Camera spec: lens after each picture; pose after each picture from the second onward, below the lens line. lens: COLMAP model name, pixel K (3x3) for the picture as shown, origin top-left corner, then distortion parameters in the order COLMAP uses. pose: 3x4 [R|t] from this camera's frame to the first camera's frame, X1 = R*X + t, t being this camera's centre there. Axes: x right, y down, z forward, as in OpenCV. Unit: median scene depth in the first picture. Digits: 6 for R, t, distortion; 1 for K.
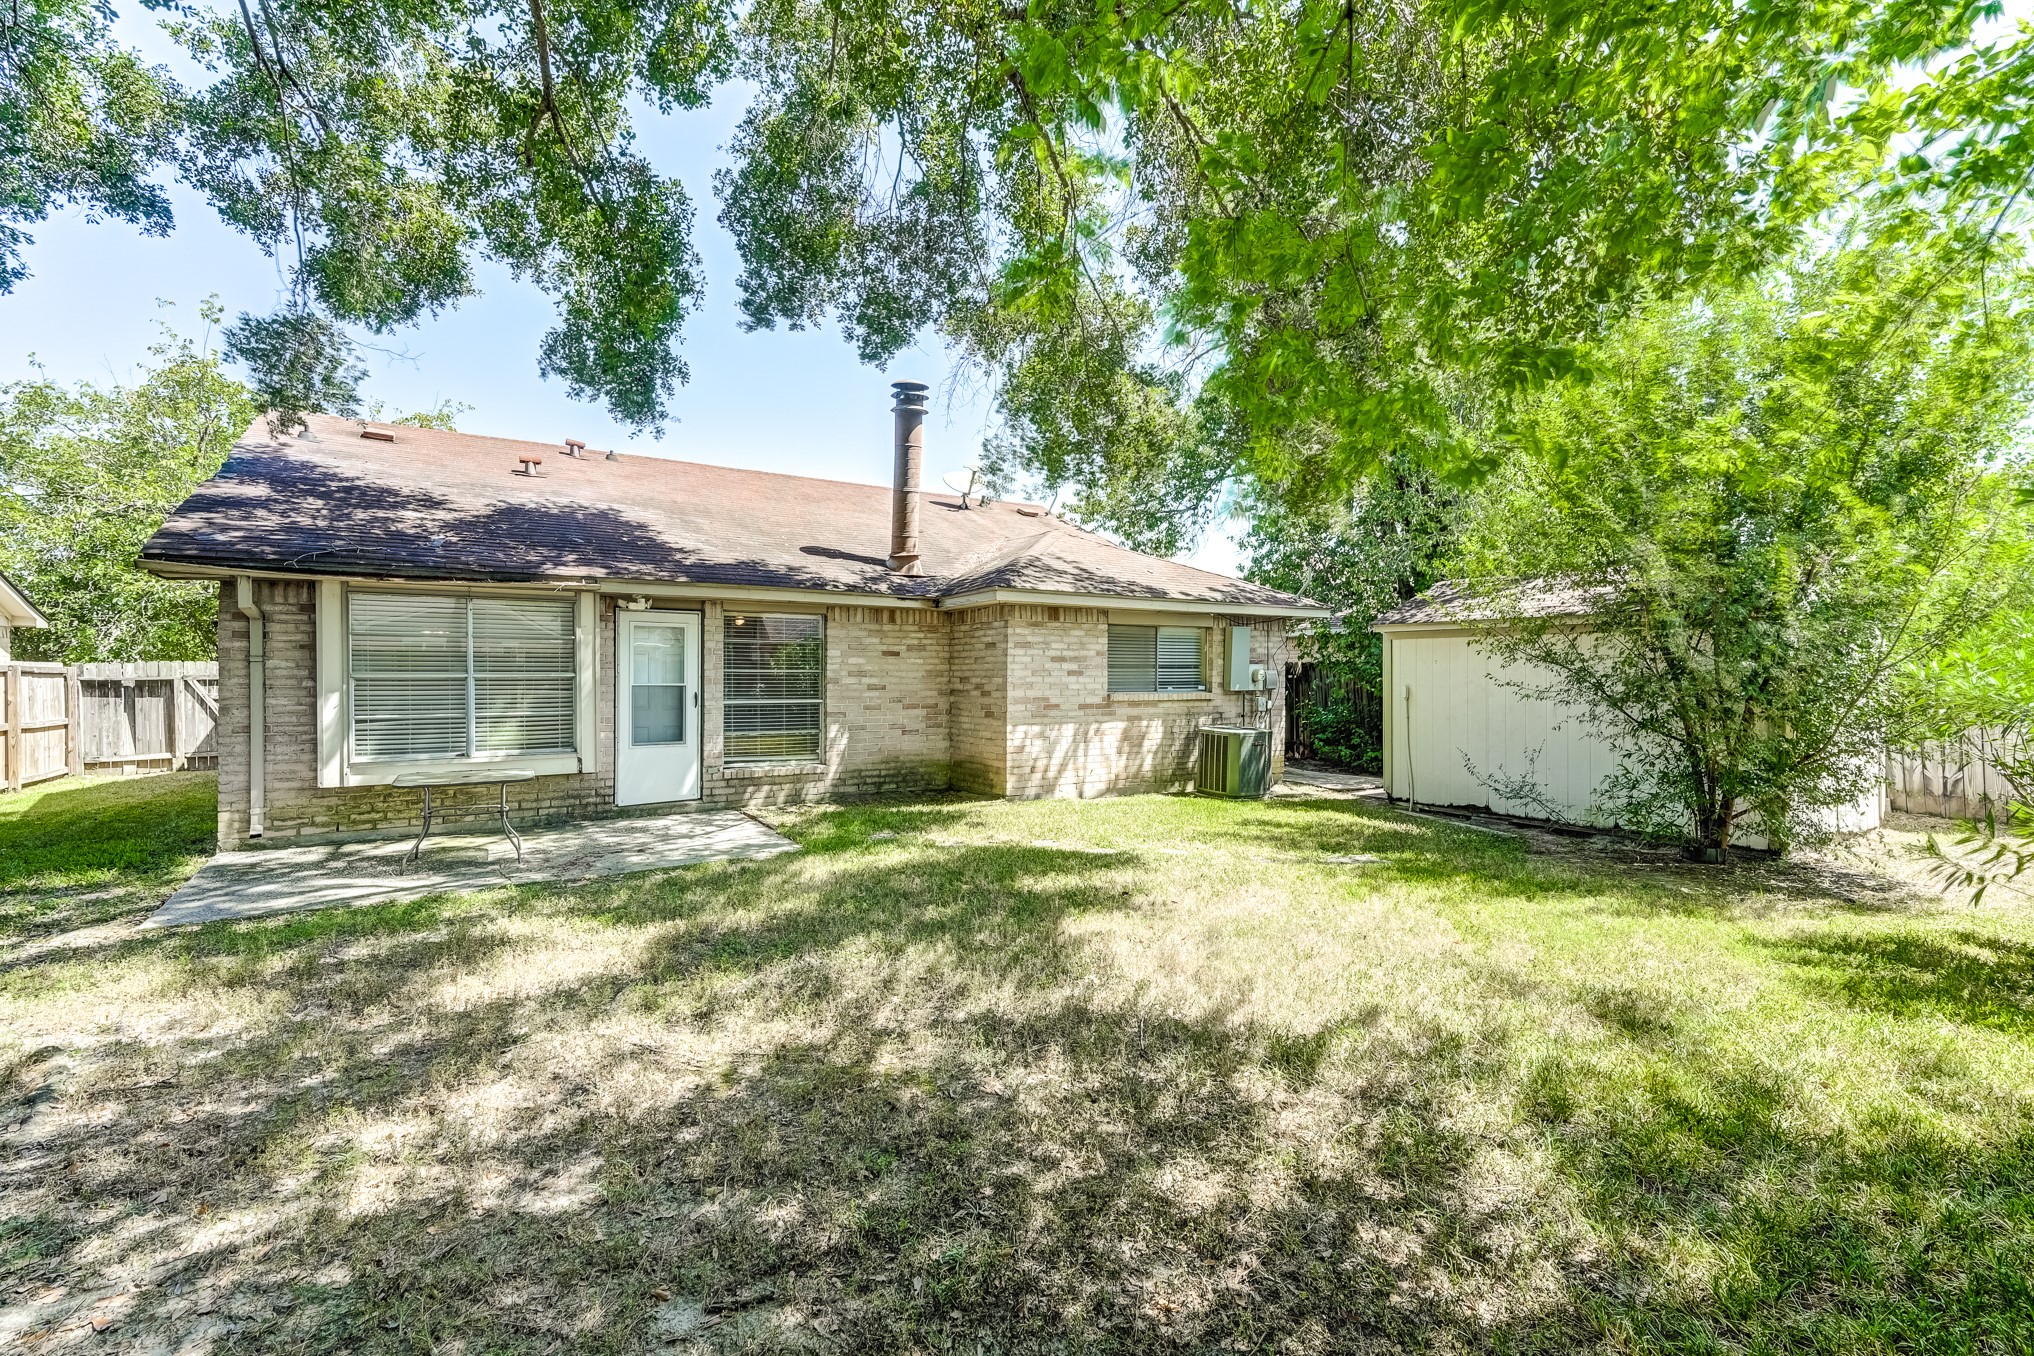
lens RADIAL K [[894.8, 0, 1017.6], [0, 894.8, 674.7], [0, 0, 1]] dist [0.022170, 0.000575]
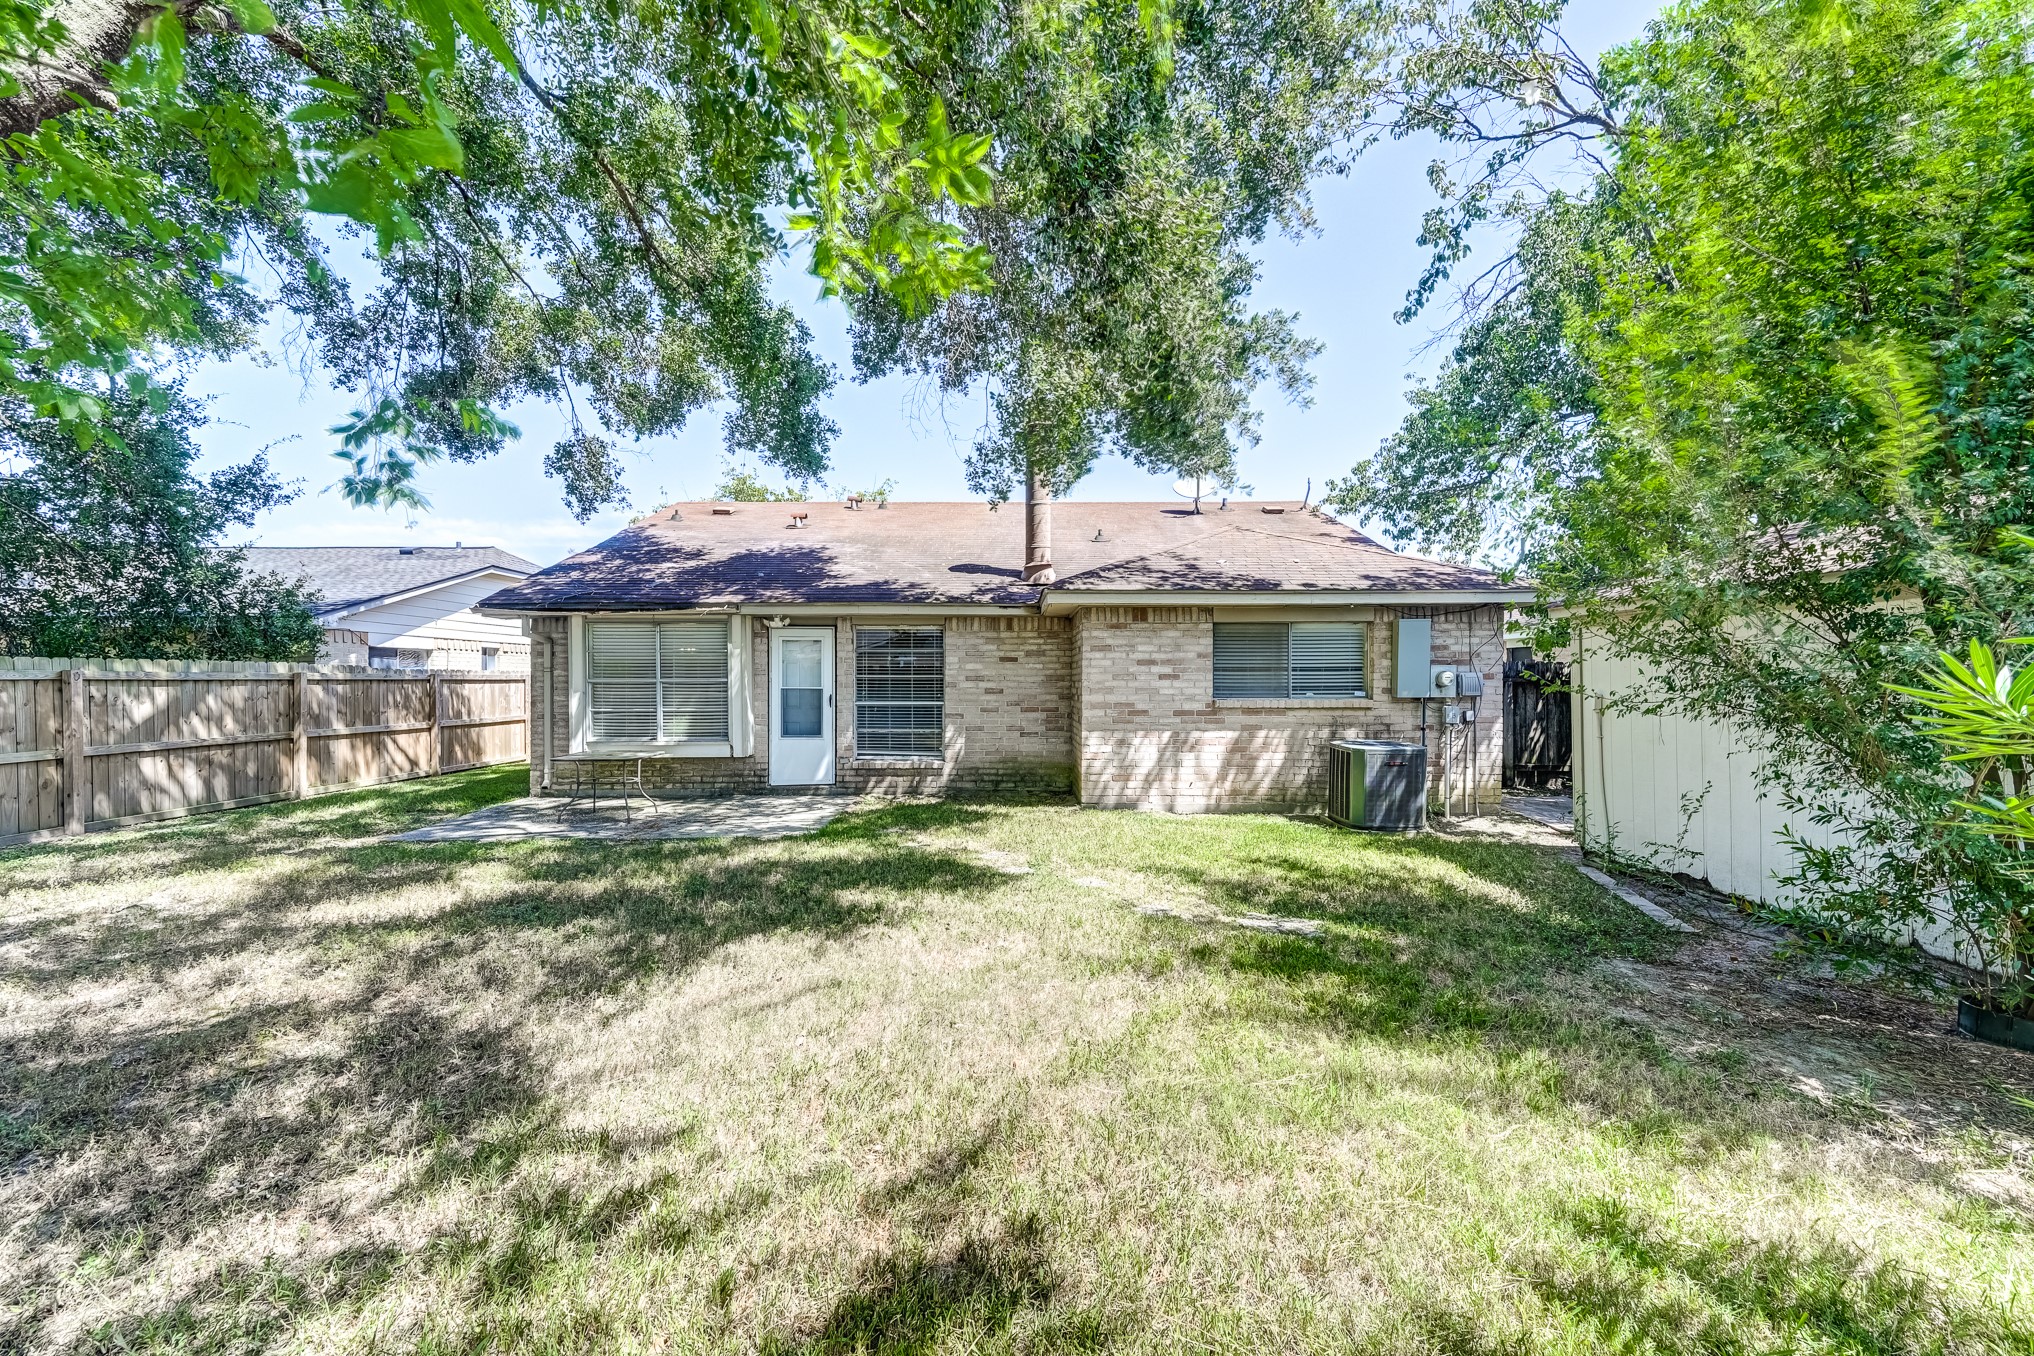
lens RADIAL K [[784.2, 0, 1033.9], [0, 784.2, 677.0], [0, 0, 1]] dist [0.007923, 0.000767]
pose [[0.843436, -0.003882, -0.537216, 0.402440], [0.002047, 0.999990, -0.004012, 0.001051], [0.537226, 0.002284, 0.843435, 0.248478]]
